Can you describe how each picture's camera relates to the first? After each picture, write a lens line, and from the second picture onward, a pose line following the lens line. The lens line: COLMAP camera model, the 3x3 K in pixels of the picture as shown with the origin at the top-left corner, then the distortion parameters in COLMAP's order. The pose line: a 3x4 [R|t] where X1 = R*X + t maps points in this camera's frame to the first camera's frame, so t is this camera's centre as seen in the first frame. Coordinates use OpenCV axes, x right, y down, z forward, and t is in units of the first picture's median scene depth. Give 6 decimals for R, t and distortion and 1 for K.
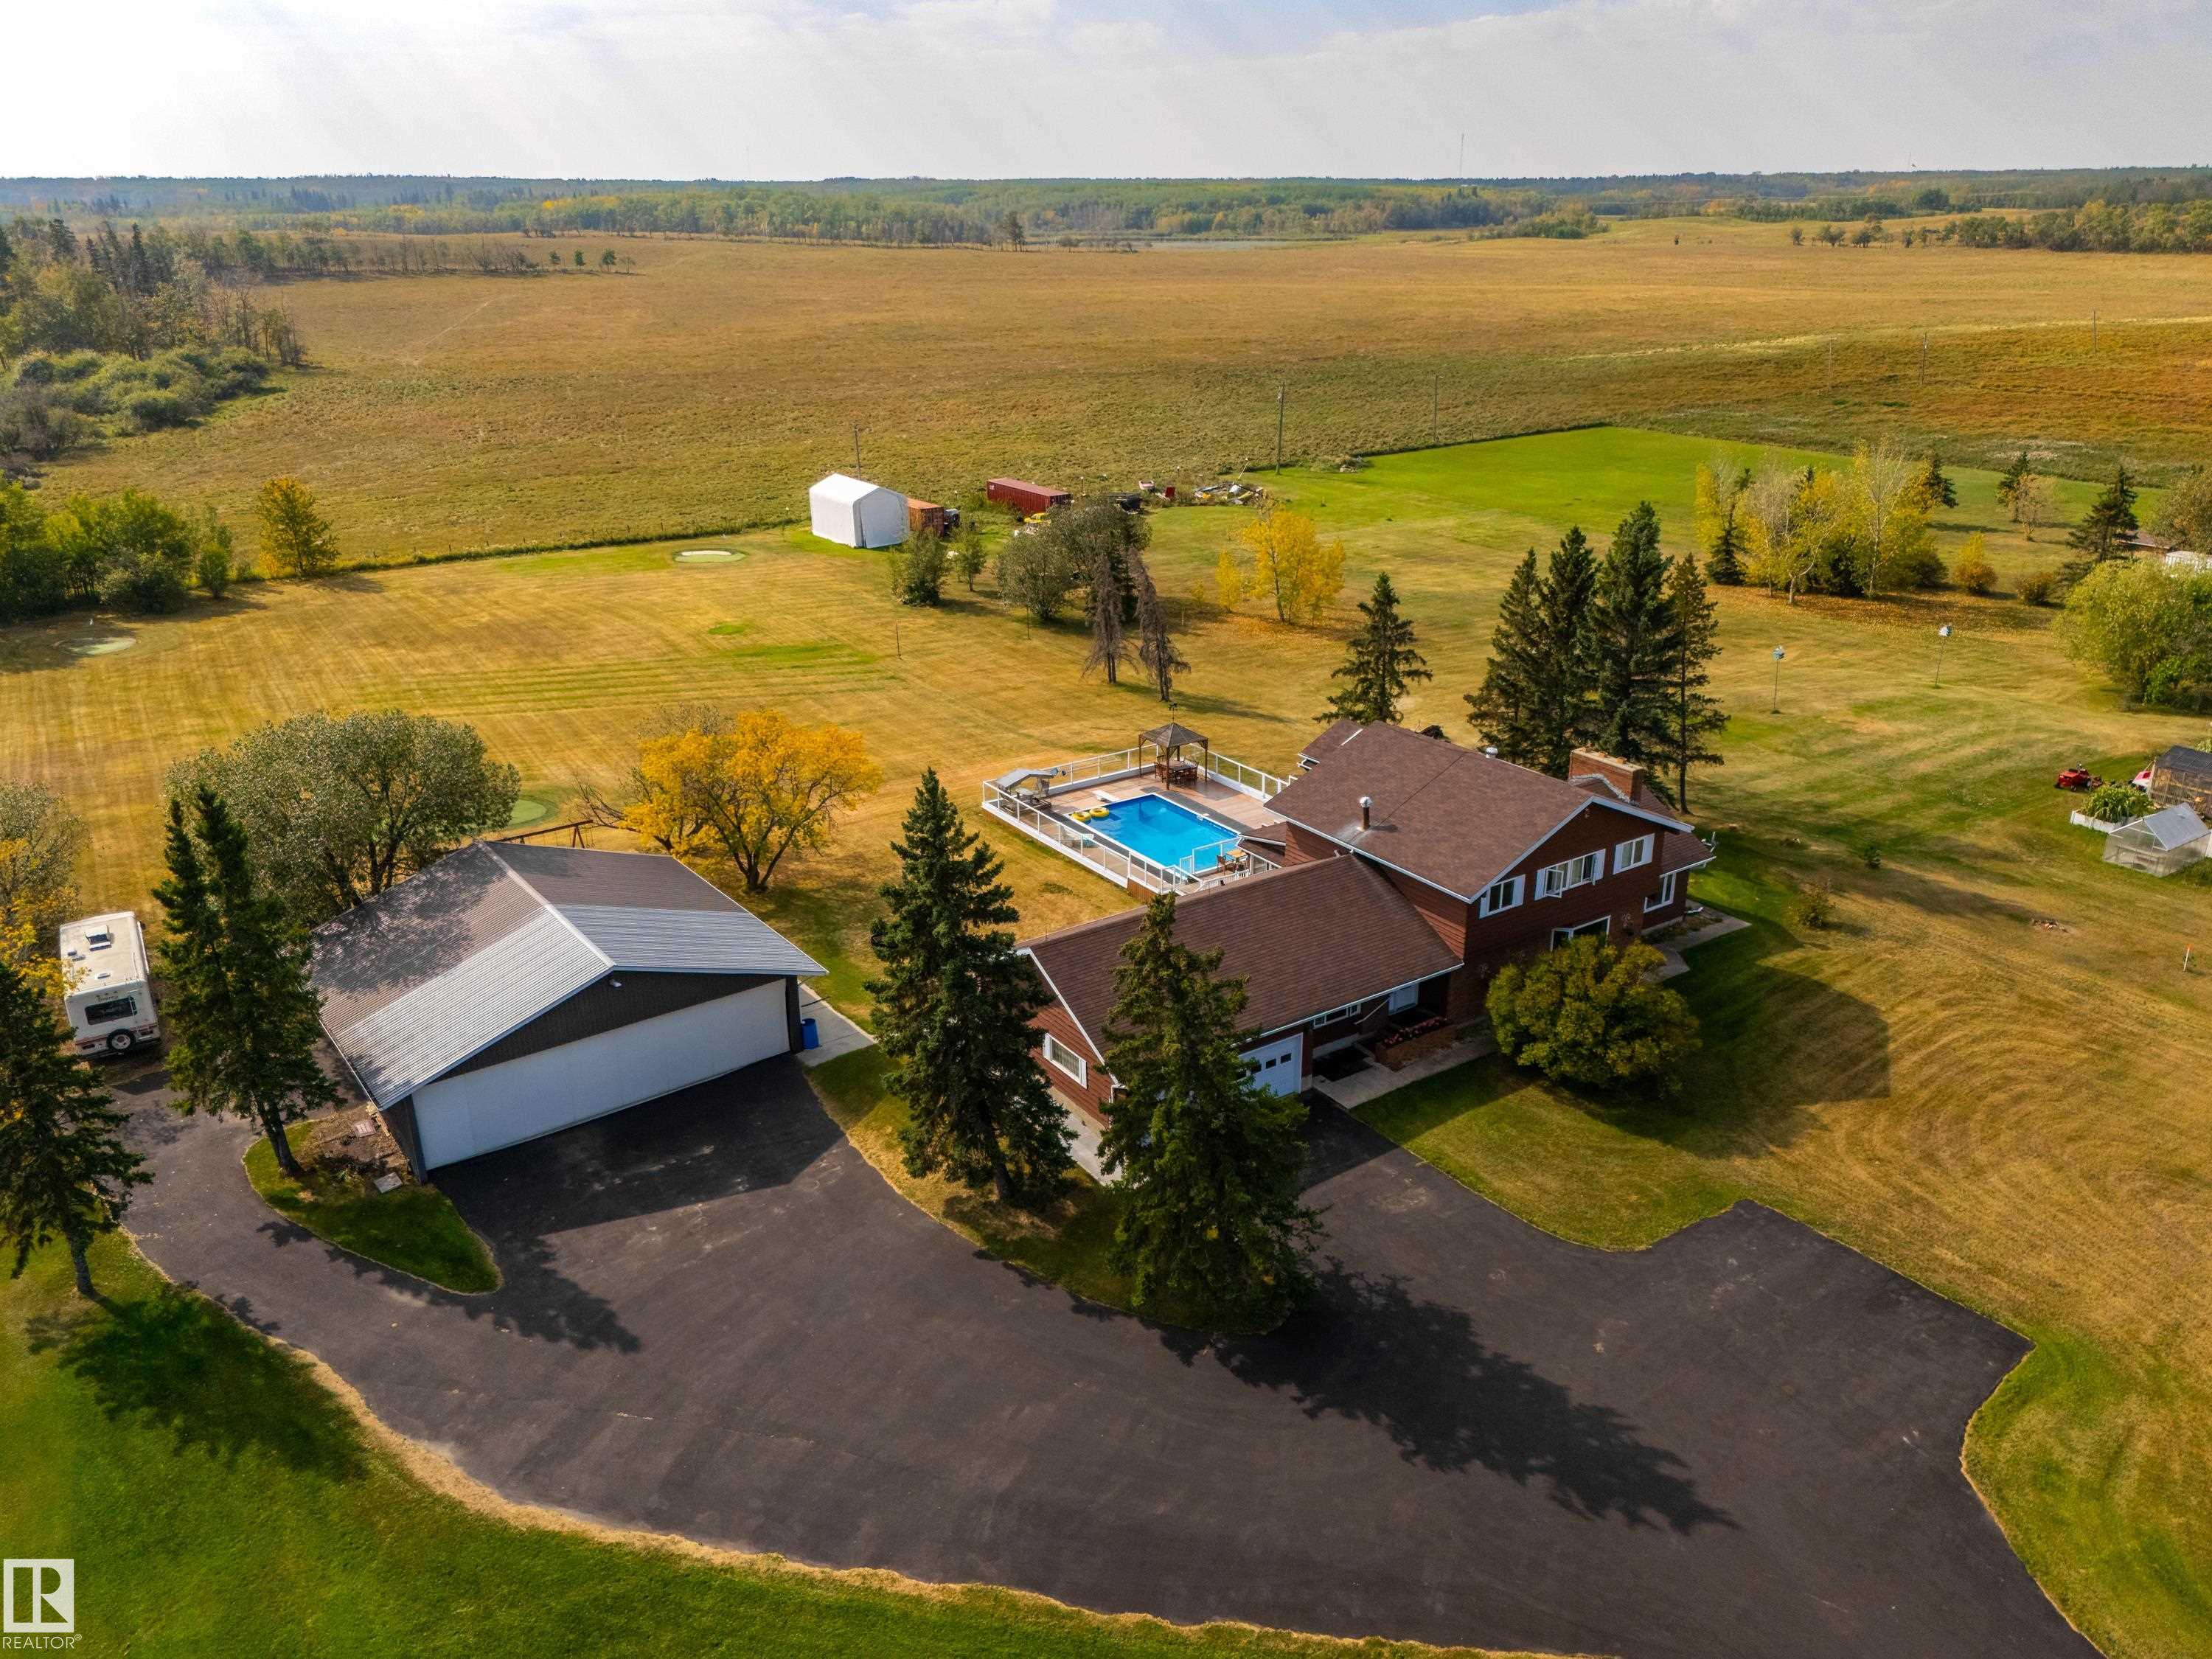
lens RADIAL K [[1621.0, 0, 1077.7], [0, 1621.0, 831.9], [0, 0, 1]] dist [0.065909, -0.002347]
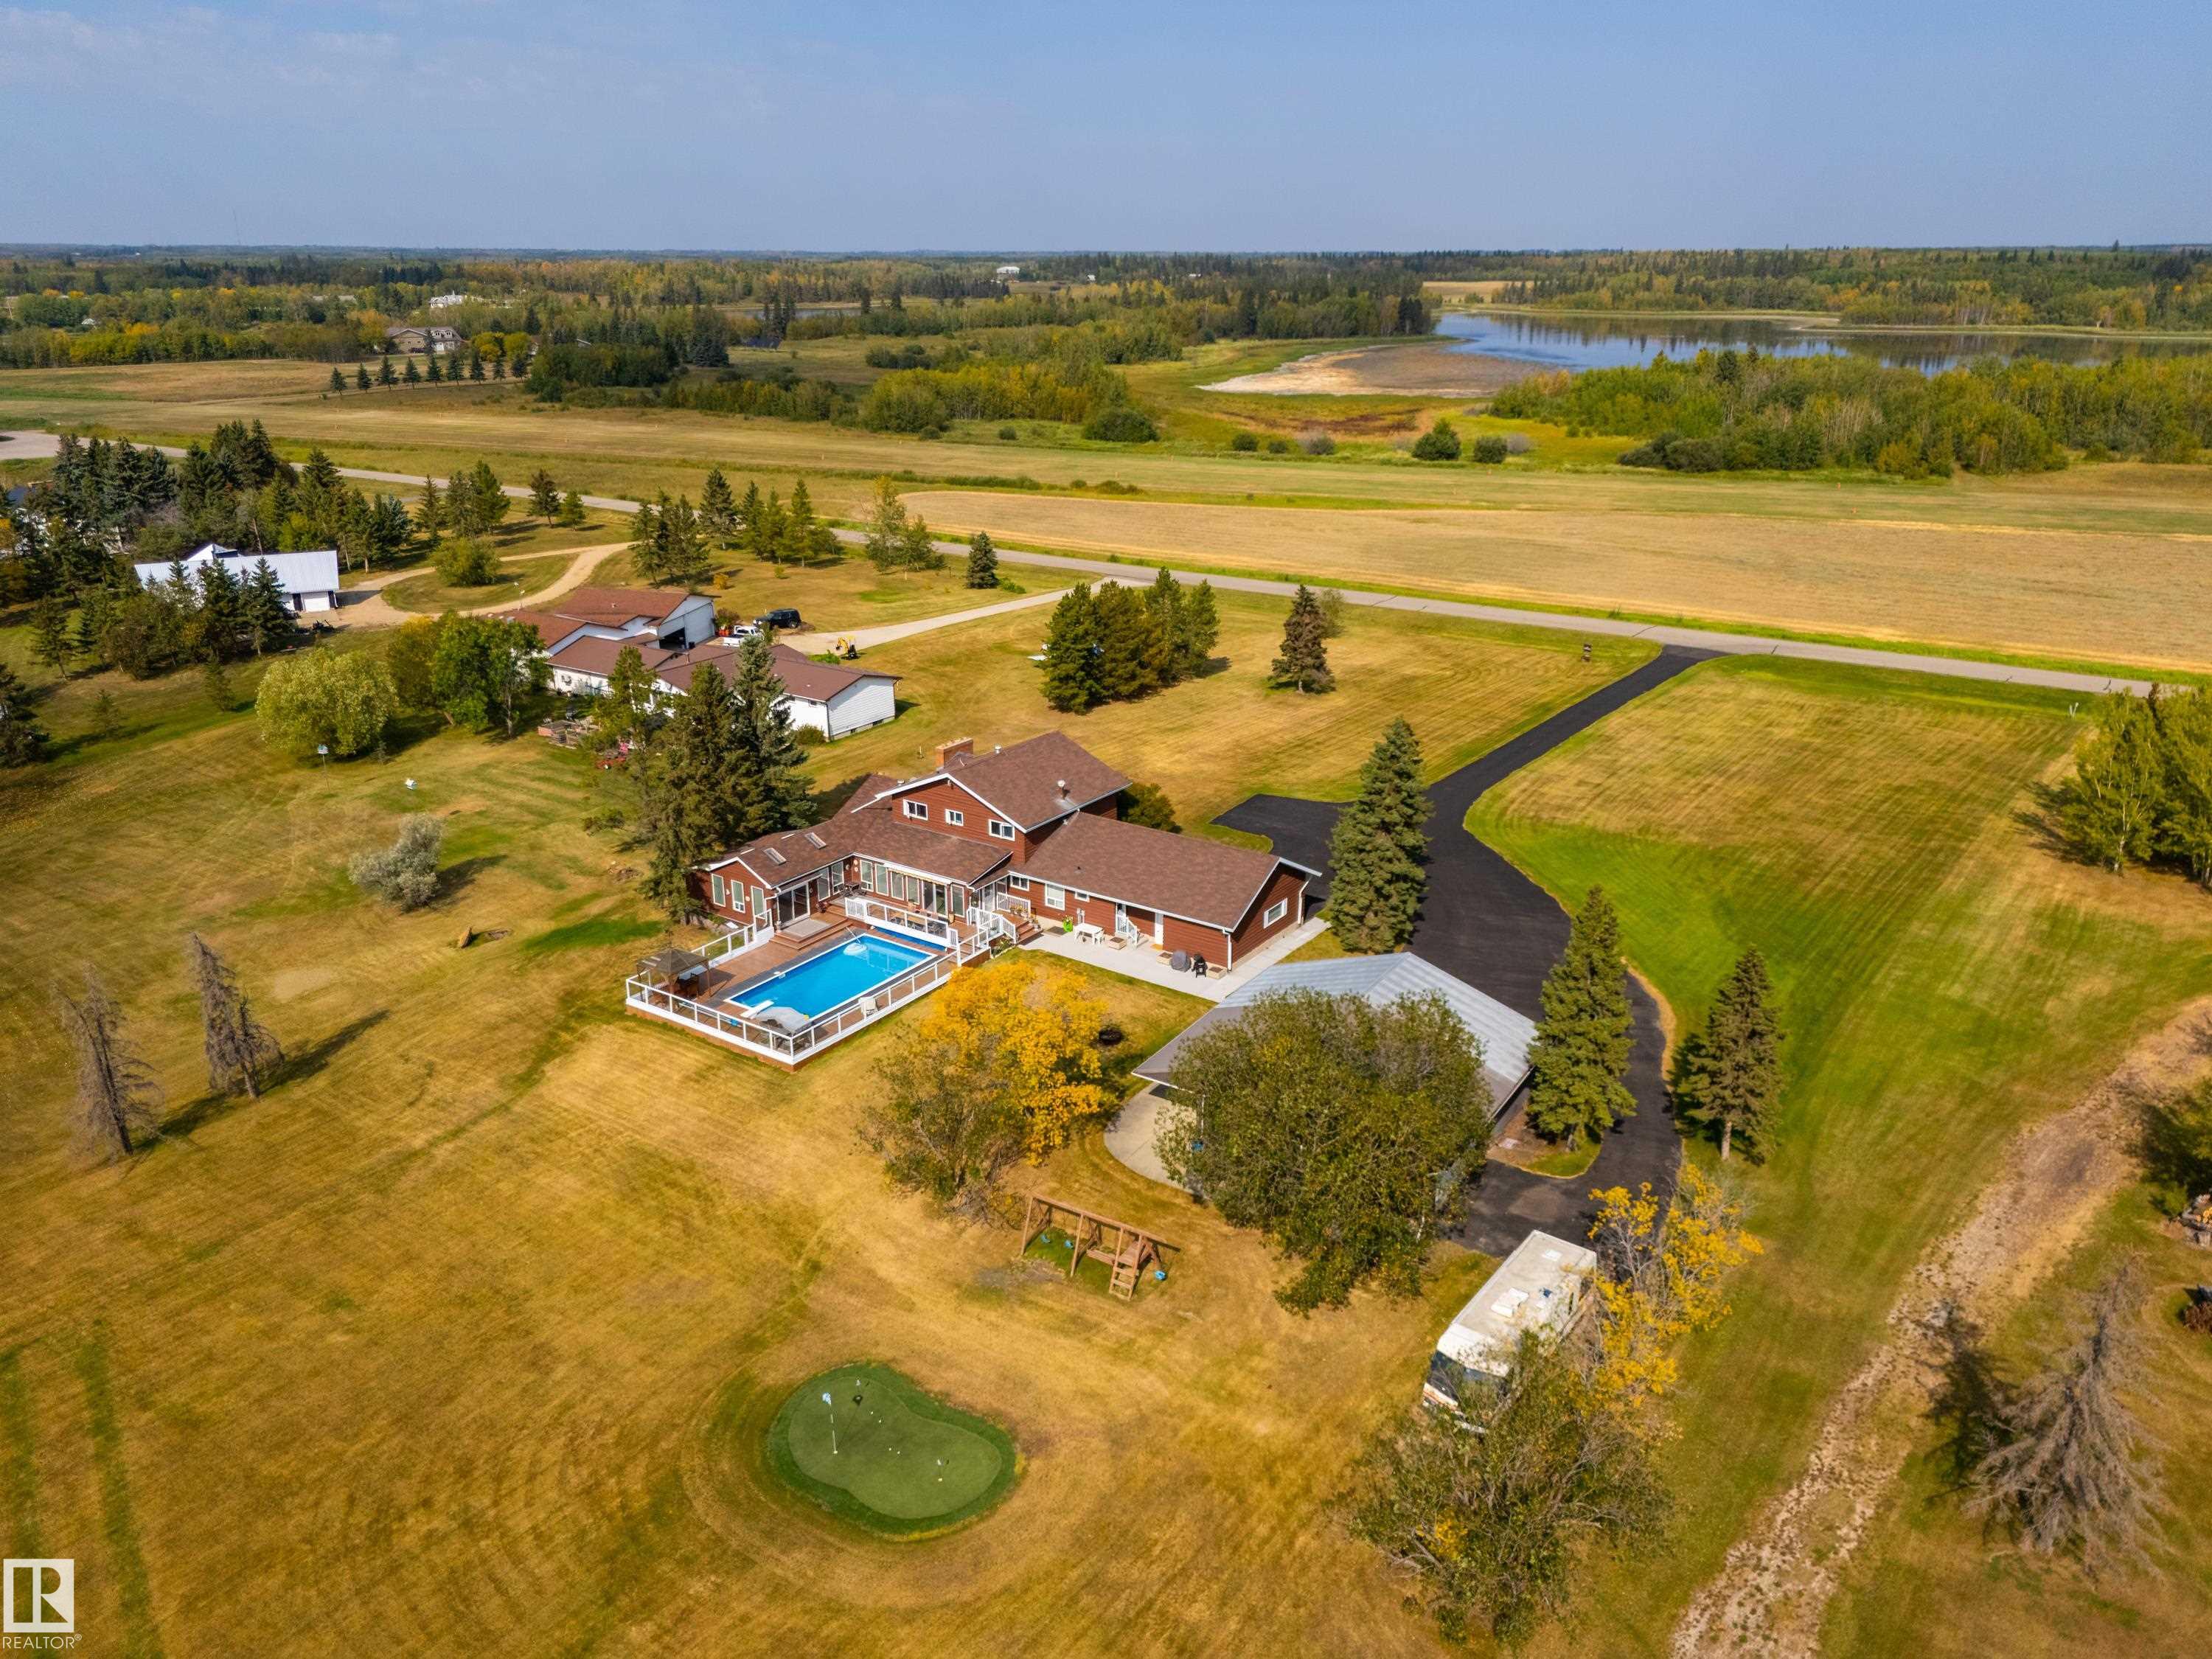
lens RADIAL K [[1664.7, 0, 1116.9], [0, 1664.7, 827.0], [0, 0, 1]] dist [0.085260, -0.098481]
pose [[-0.378478, -0.295303, 0.877240, -1.634424], [0.341432, 0.836367, 0.428852, -0.839541], [-0.860336, 0.461829, -0.215721, 1.648241]]
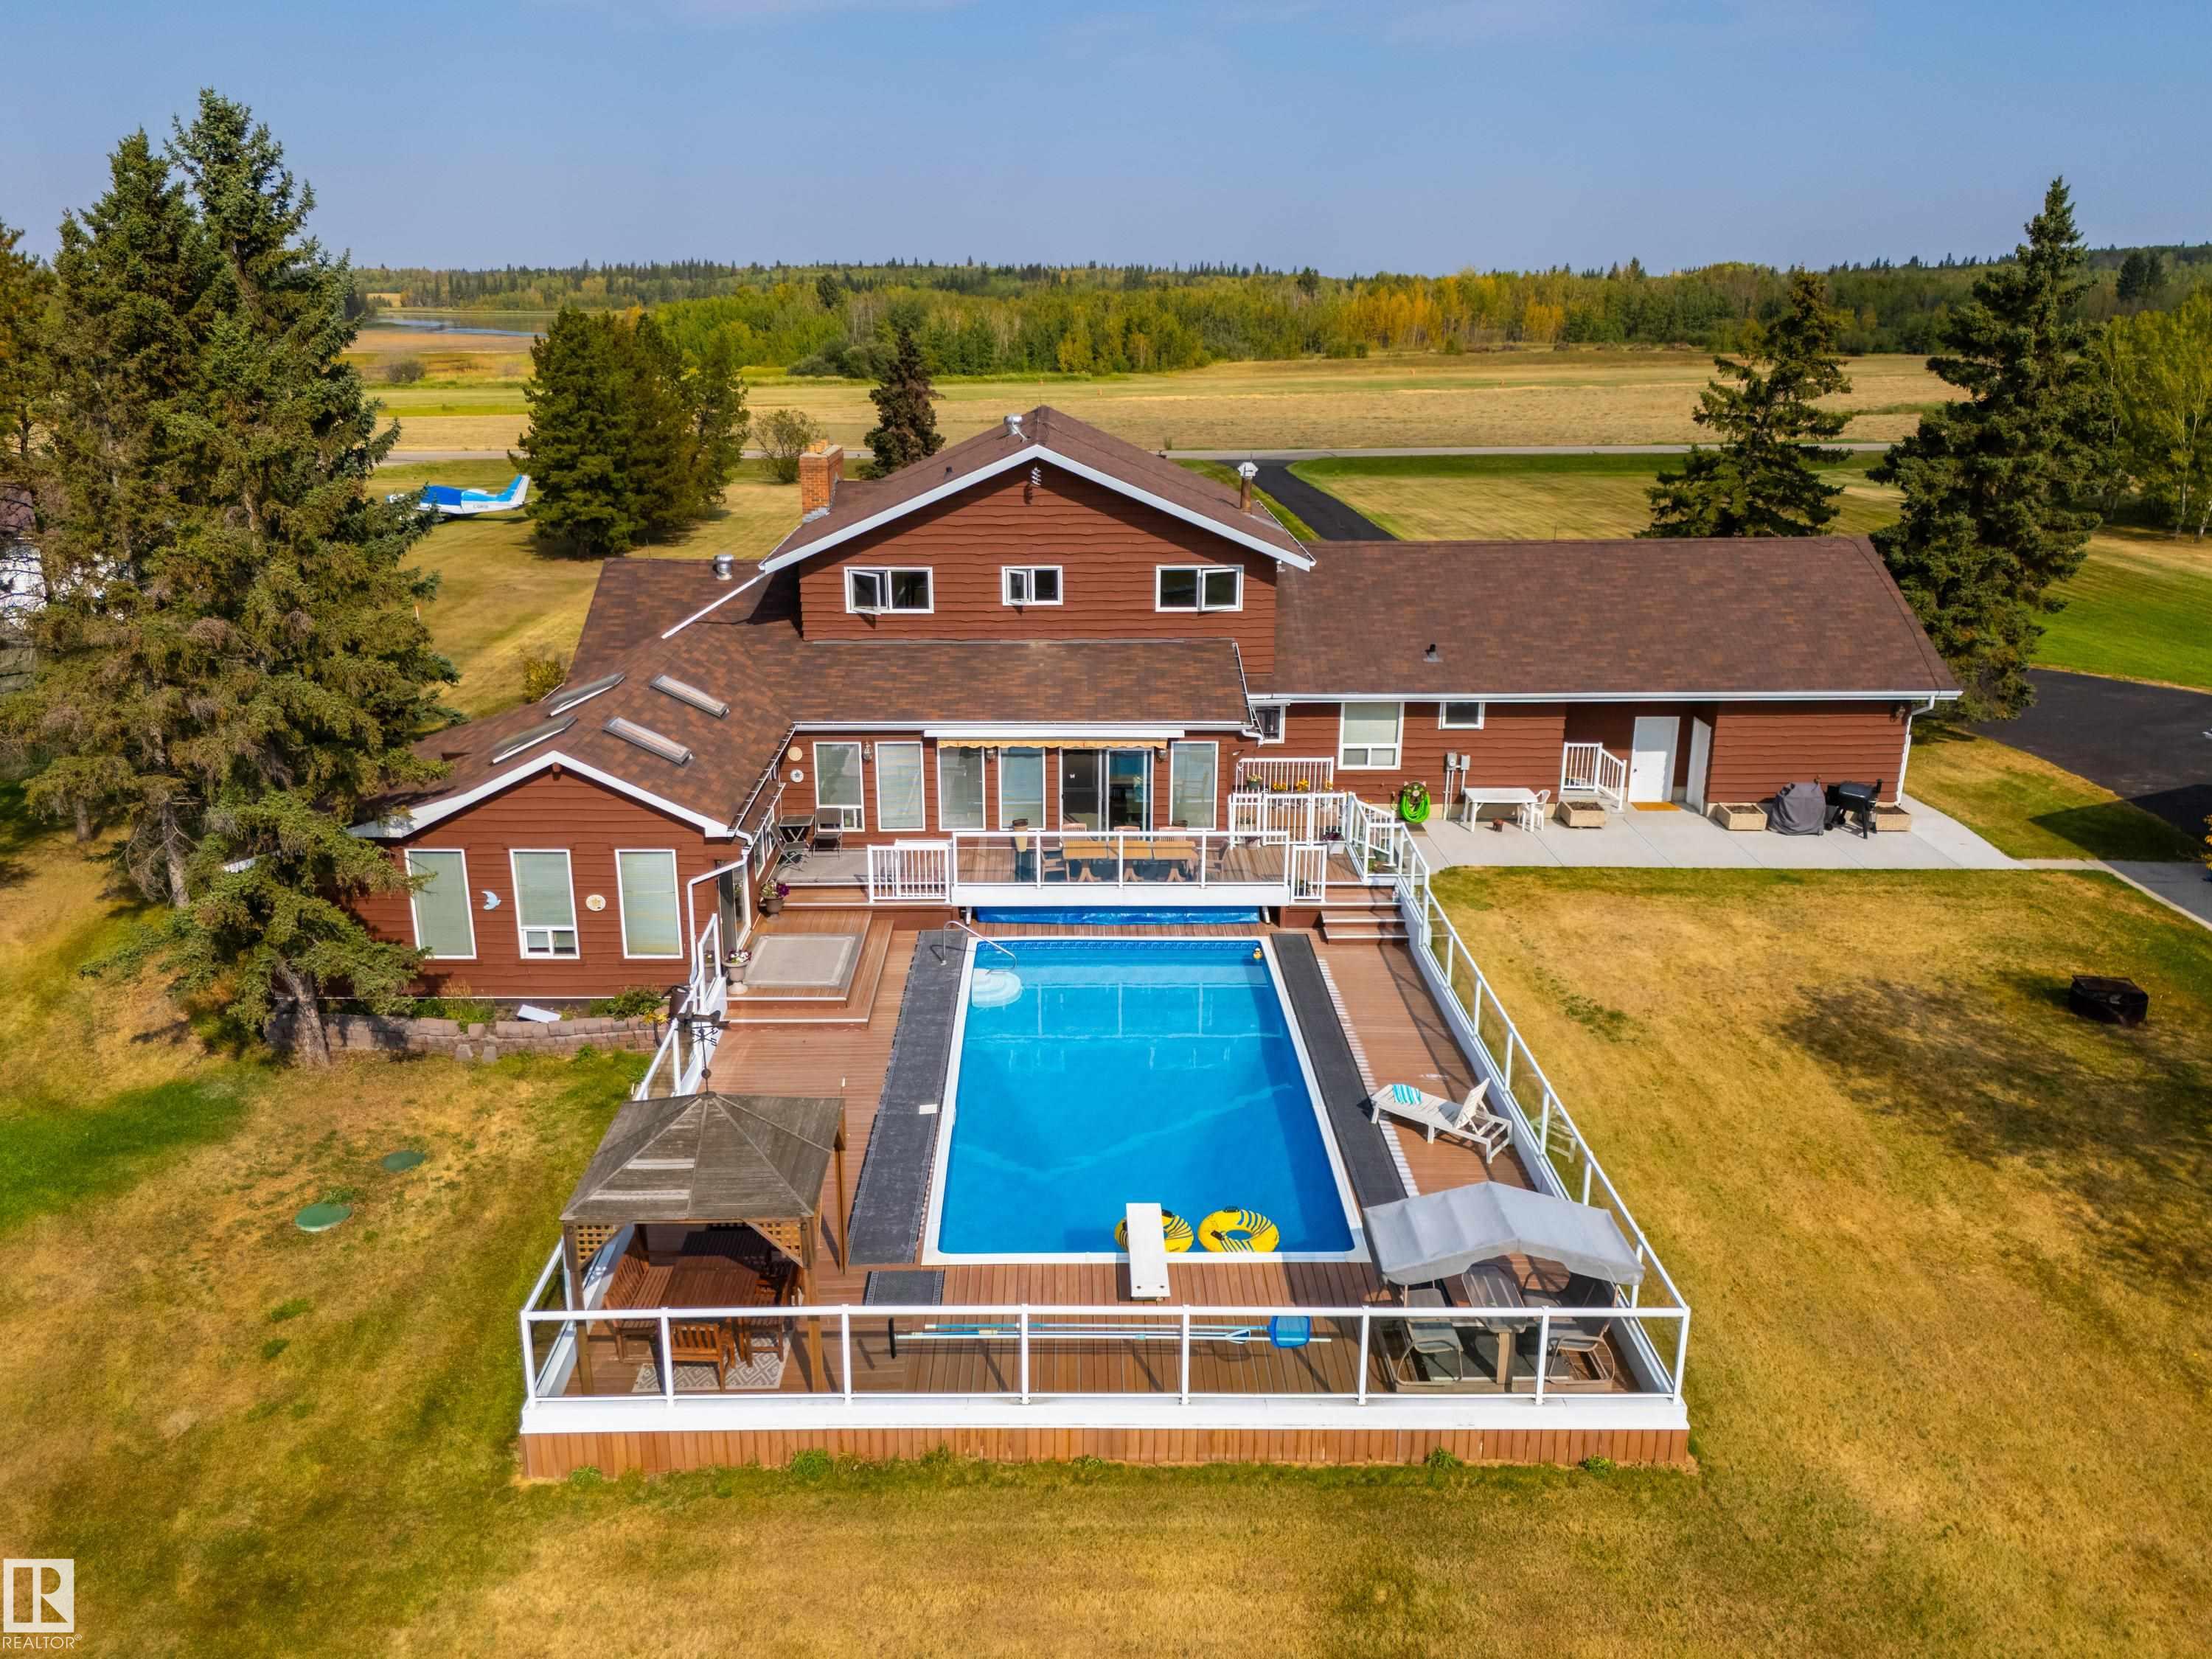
lens RADIAL K [[1677.6, 0, 1080.6], [0, 1677.6, 825.2], [0, 0, 1]] dist [0.078102, -0.086099]
pose [[-0.844596, -0.151057, 0.513653, -0.156952], [0.204423, 0.795710, 0.570137, -0.367529], [-0.494842, 0.586538, -0.641174, 1.901461]]
